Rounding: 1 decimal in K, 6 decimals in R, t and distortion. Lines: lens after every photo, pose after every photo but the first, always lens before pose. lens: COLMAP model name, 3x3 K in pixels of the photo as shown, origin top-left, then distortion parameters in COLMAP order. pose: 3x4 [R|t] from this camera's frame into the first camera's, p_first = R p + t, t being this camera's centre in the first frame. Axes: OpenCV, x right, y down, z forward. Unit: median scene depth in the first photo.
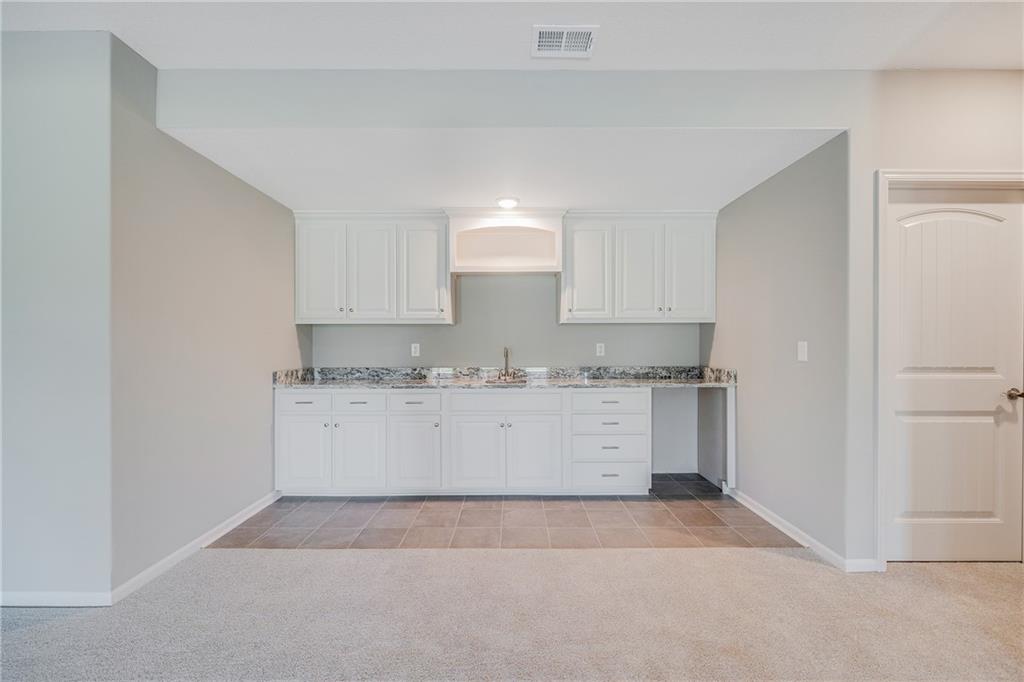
lens RADIAL K [[414.5, 0, 516.6], [0, 414.5, 339.0], [0, 0, 1]] dist [-0.003409, -0.000078]
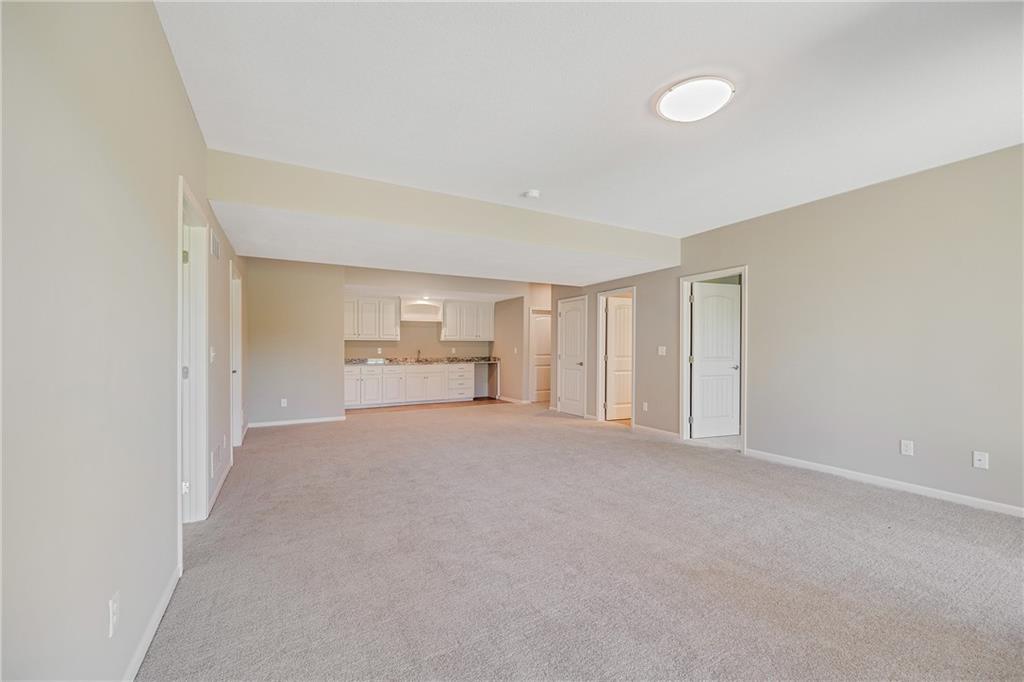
lens RADIAL K [[414.5, 0, 511.4], [0, 414.5, 348.2], [0, 0, 1]] dist [-0.003409, -0.000078]
pose [[0.885553, 0.001826, 0.464535, -0.743416], [-0.005850, 0.999957, 0.007221, -0.011932], [-0.464501, -0.009112, 0.885526, -1.590122]]
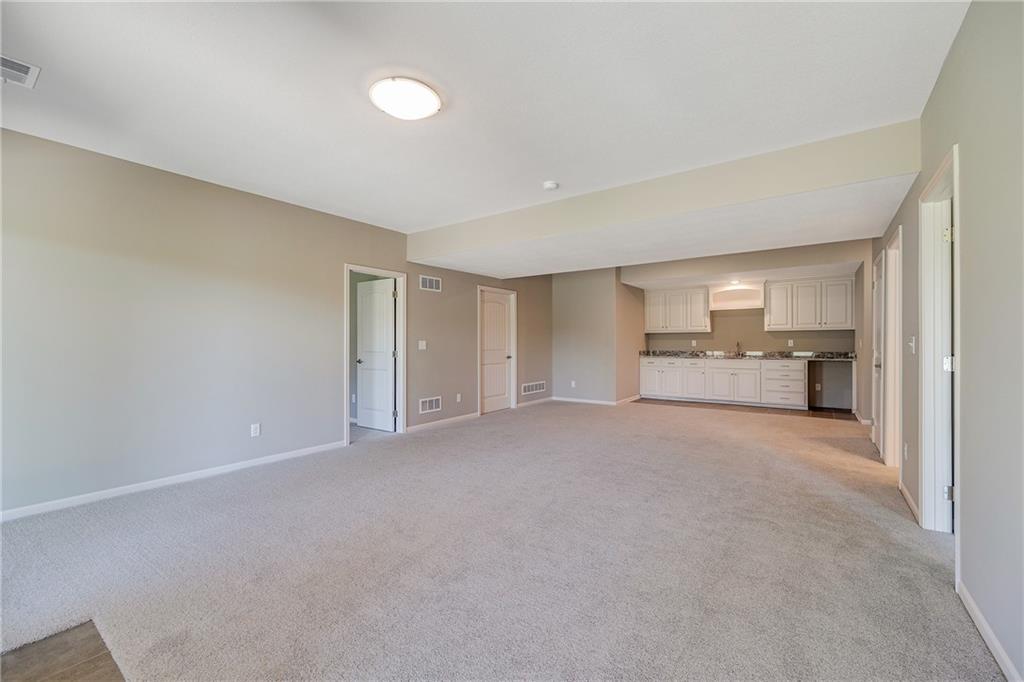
lens RADIAL K [[414.5, 0, 515.0], [0, 414.5, 337.0], [0, 0, 1]] dist [-0.003409, -0.000078]
pose [[0.810502, -0.006386, -0.585701, 0.324455], [0.007658, 0.999971, -0.000305, -0.016285], [0.585685, -0.004238, 0.810527, -1.572417]]
